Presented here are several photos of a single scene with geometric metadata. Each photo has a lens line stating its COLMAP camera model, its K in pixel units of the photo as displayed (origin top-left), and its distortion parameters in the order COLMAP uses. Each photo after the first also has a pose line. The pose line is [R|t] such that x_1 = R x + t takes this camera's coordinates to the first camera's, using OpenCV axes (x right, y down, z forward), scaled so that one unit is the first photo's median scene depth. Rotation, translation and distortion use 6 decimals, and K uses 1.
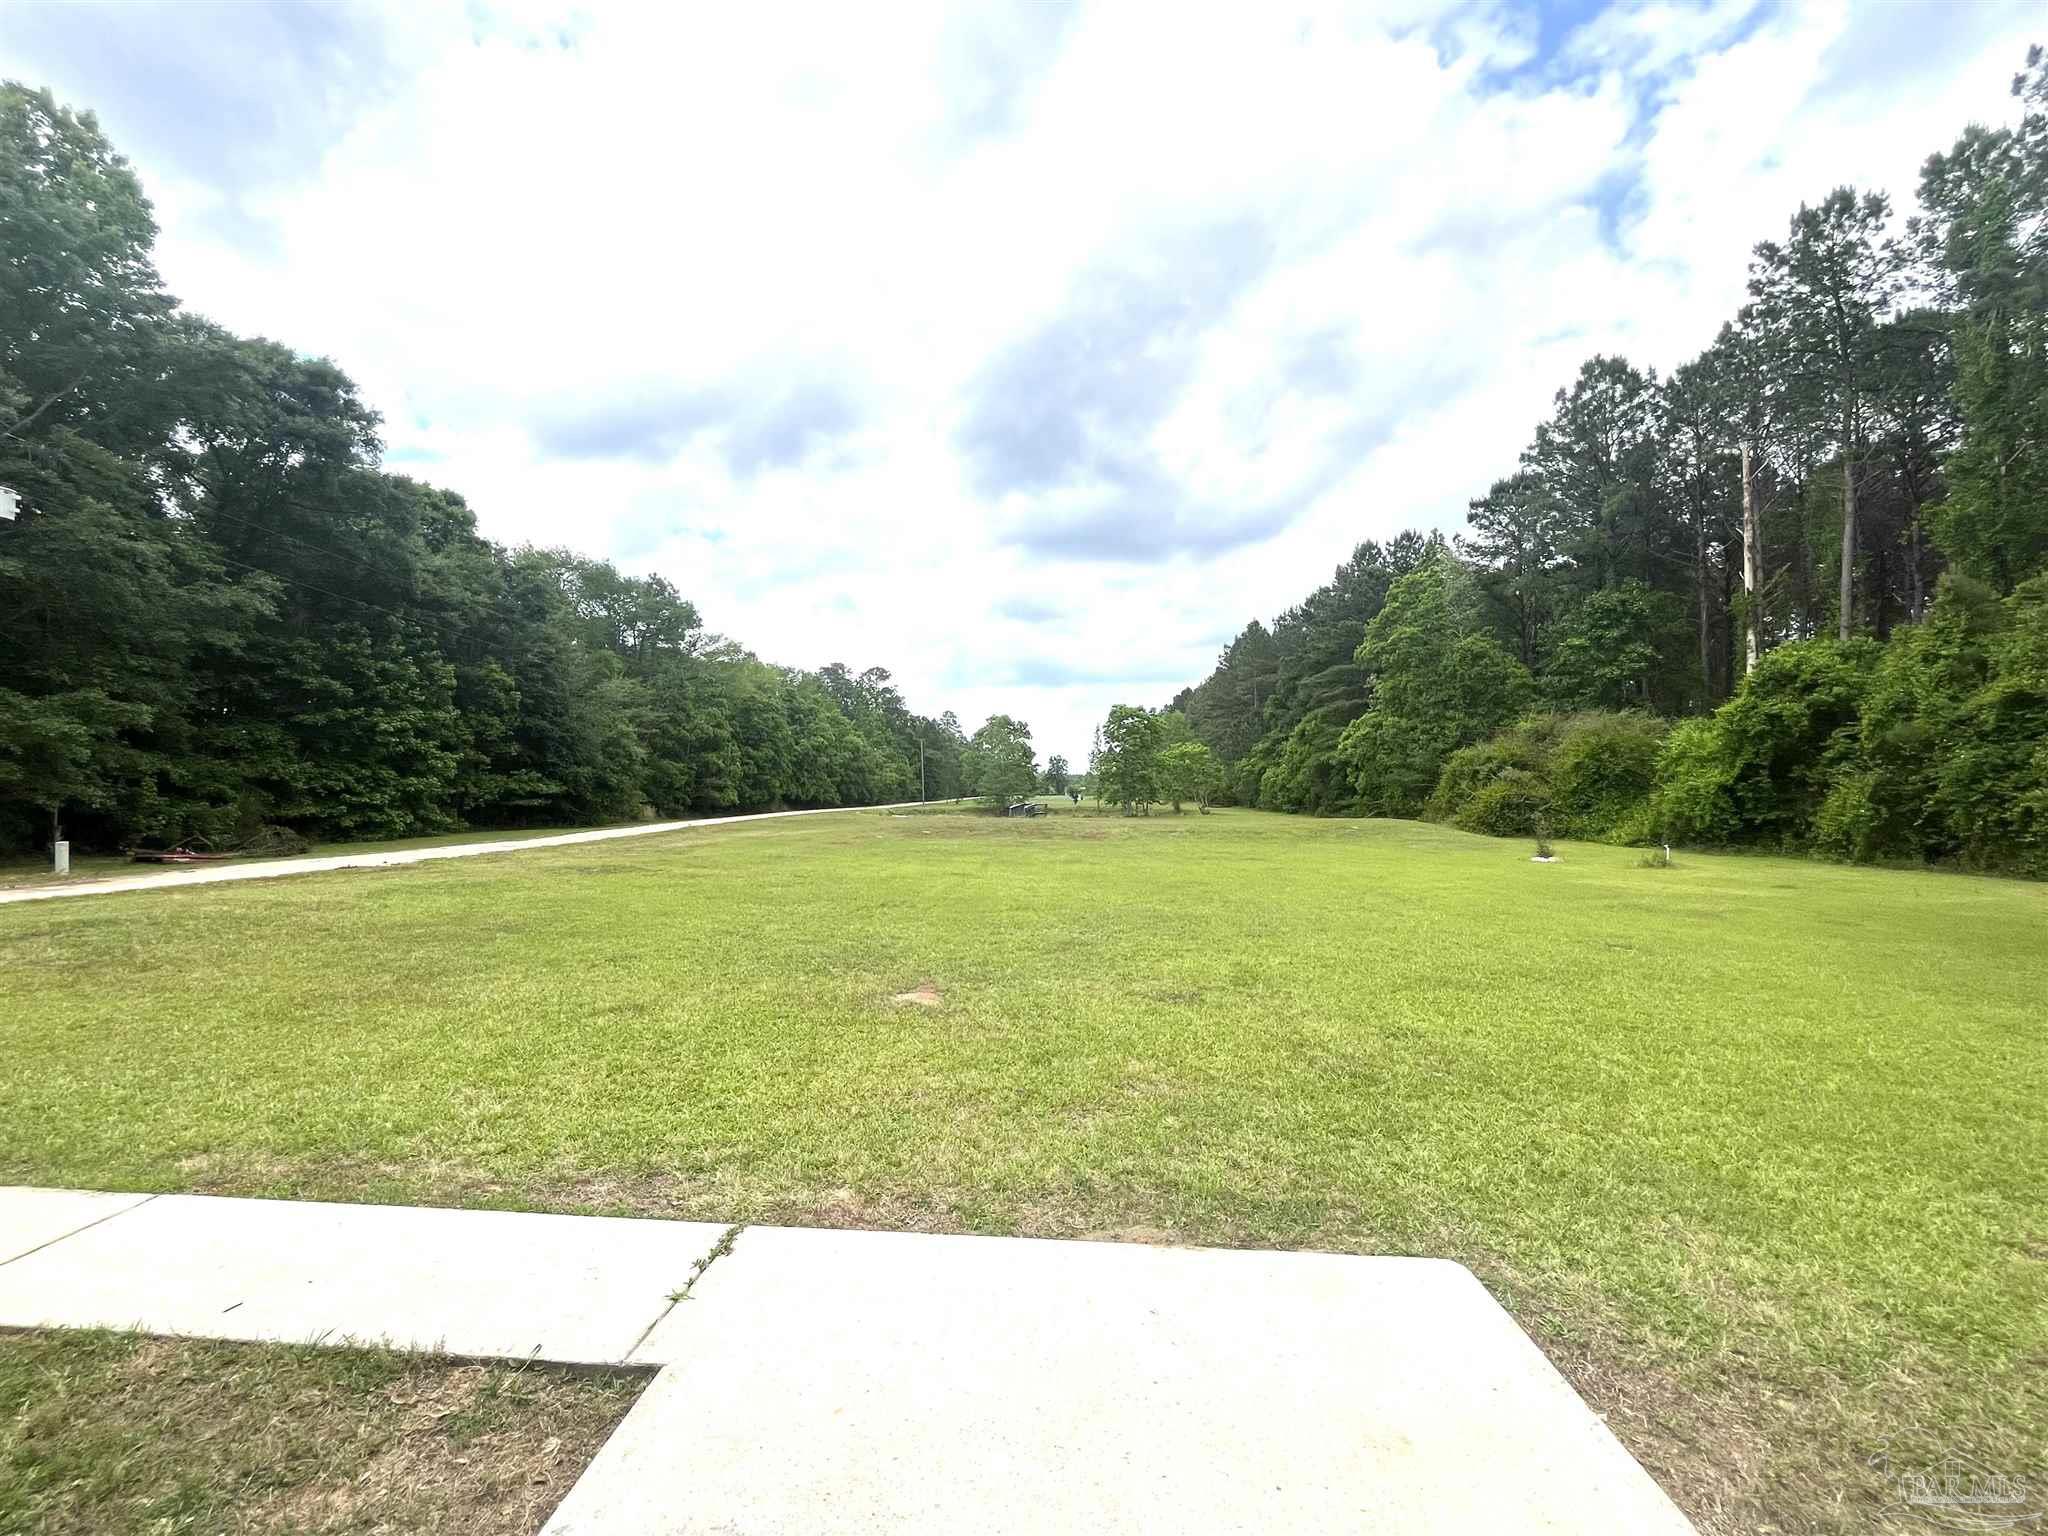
lens RADIAL K [[828.4, 0, 1043.2], [0, 828.4, 773.4], [0, 0, 1]] dist [-0.003589, 0.000779]
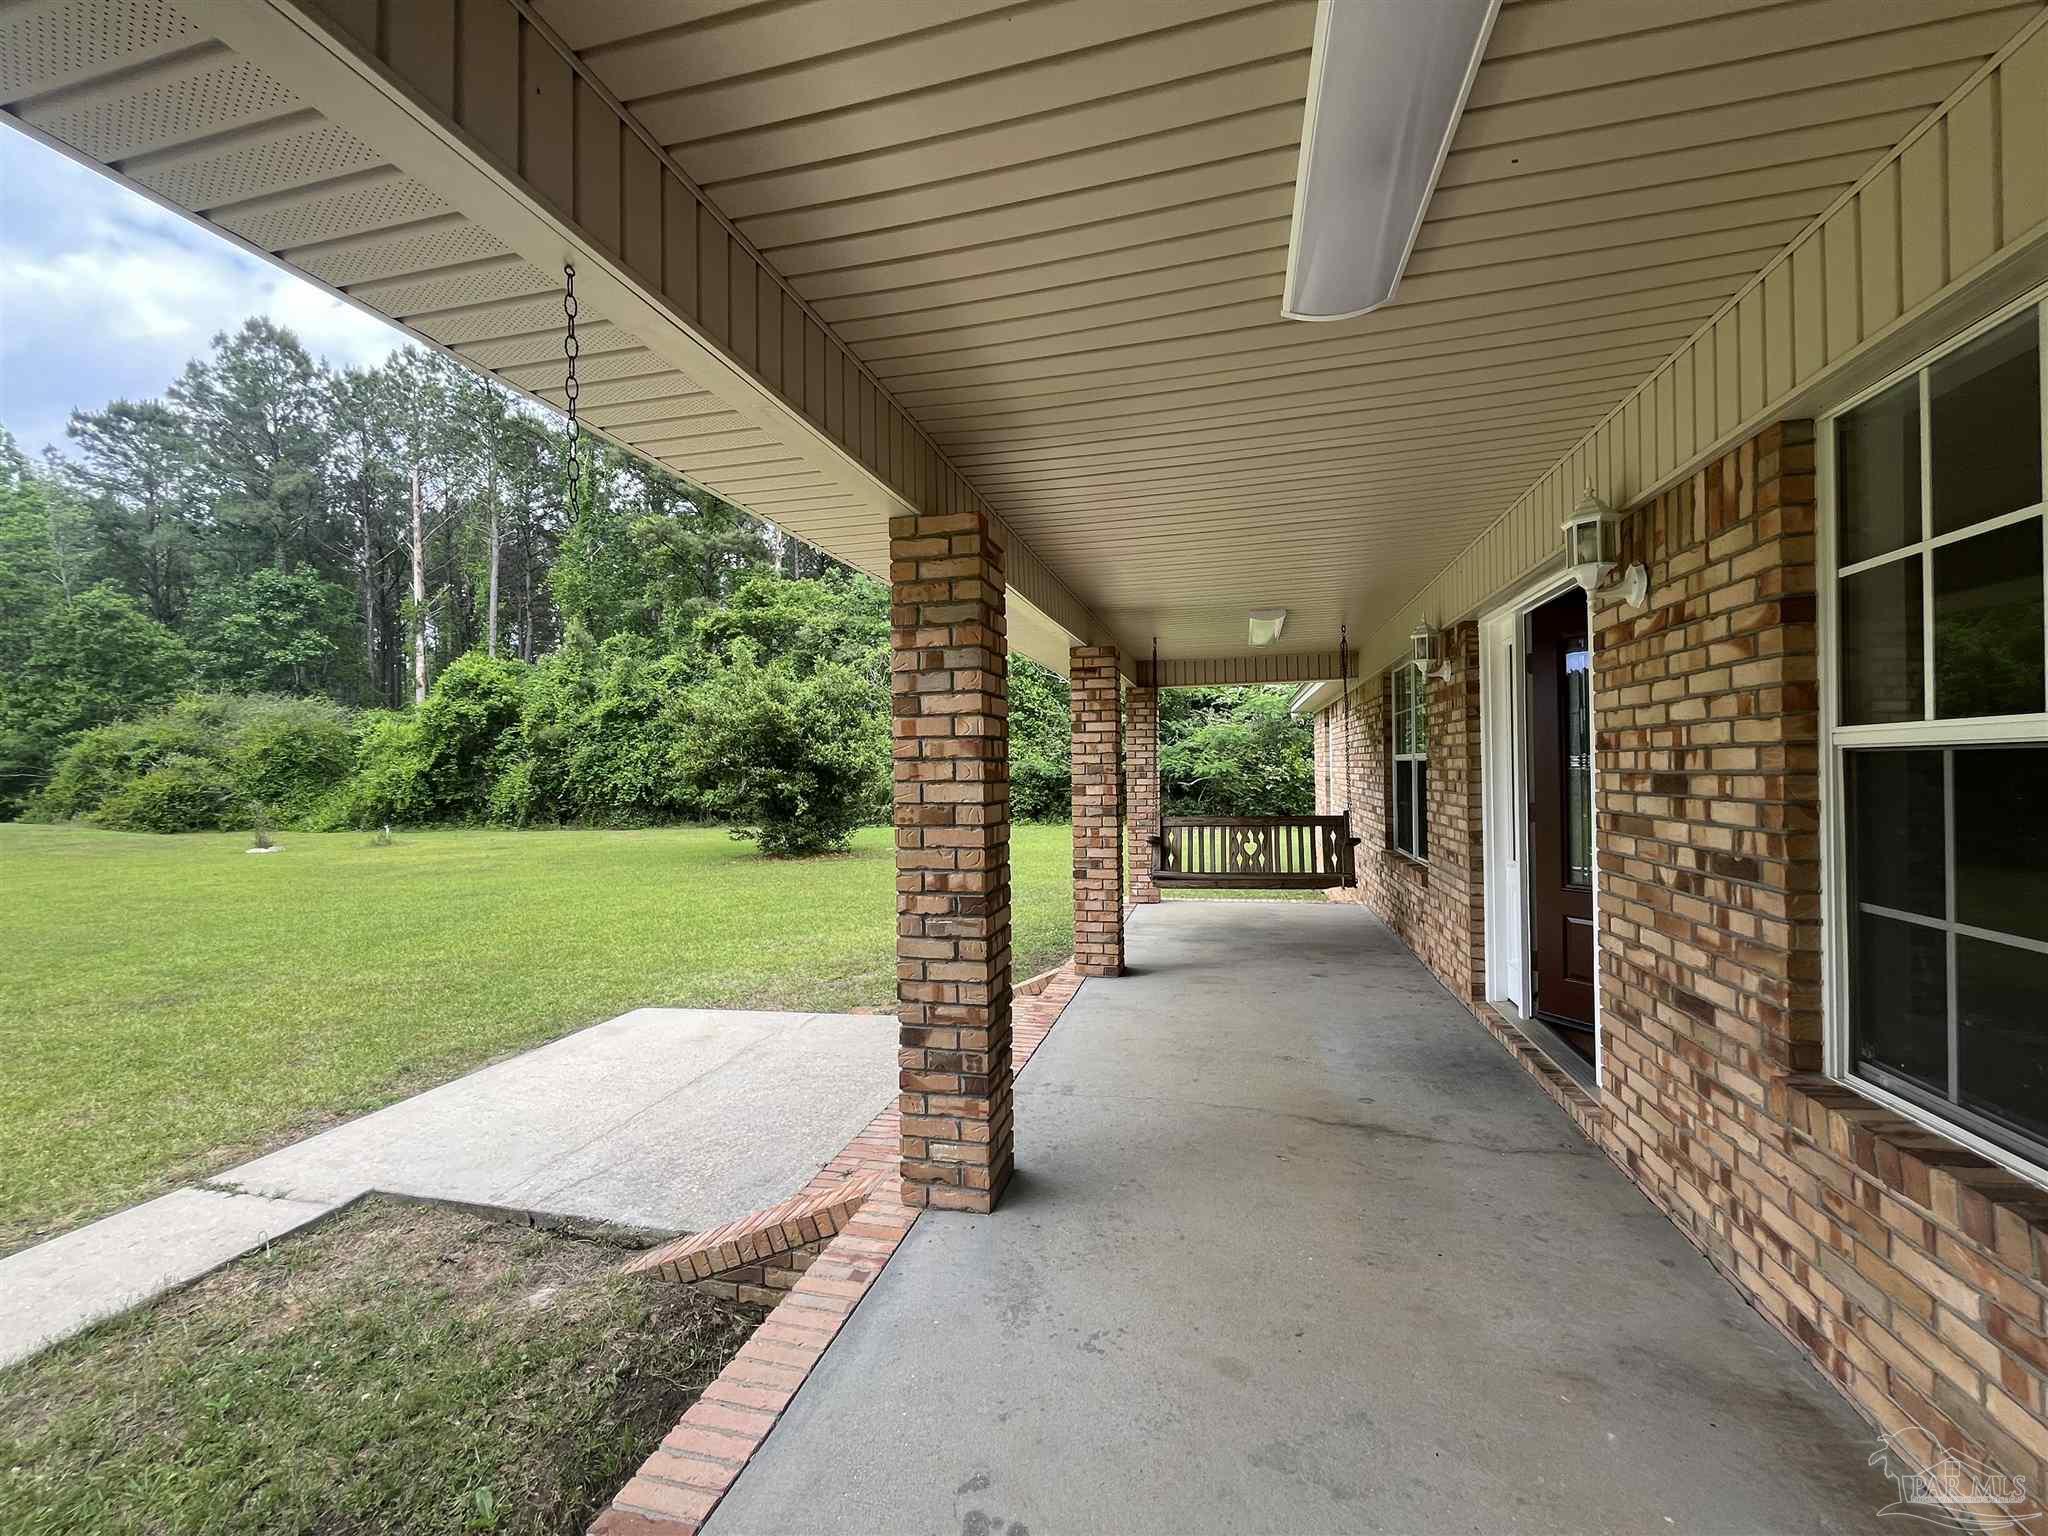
lens RADIAL K [[828.4, 0, 1033.0], [0, 828.4, 780.7], [0, 0, 1]] dist [-0.003589, 0.000779]
pose [[0.163950, -0.019302, 0.986280, -0.154859], [-0.004343, 0.999785, 0.020288, -0.000109], [-0.986459, -0.007610, 0.163831, -0.029940]]
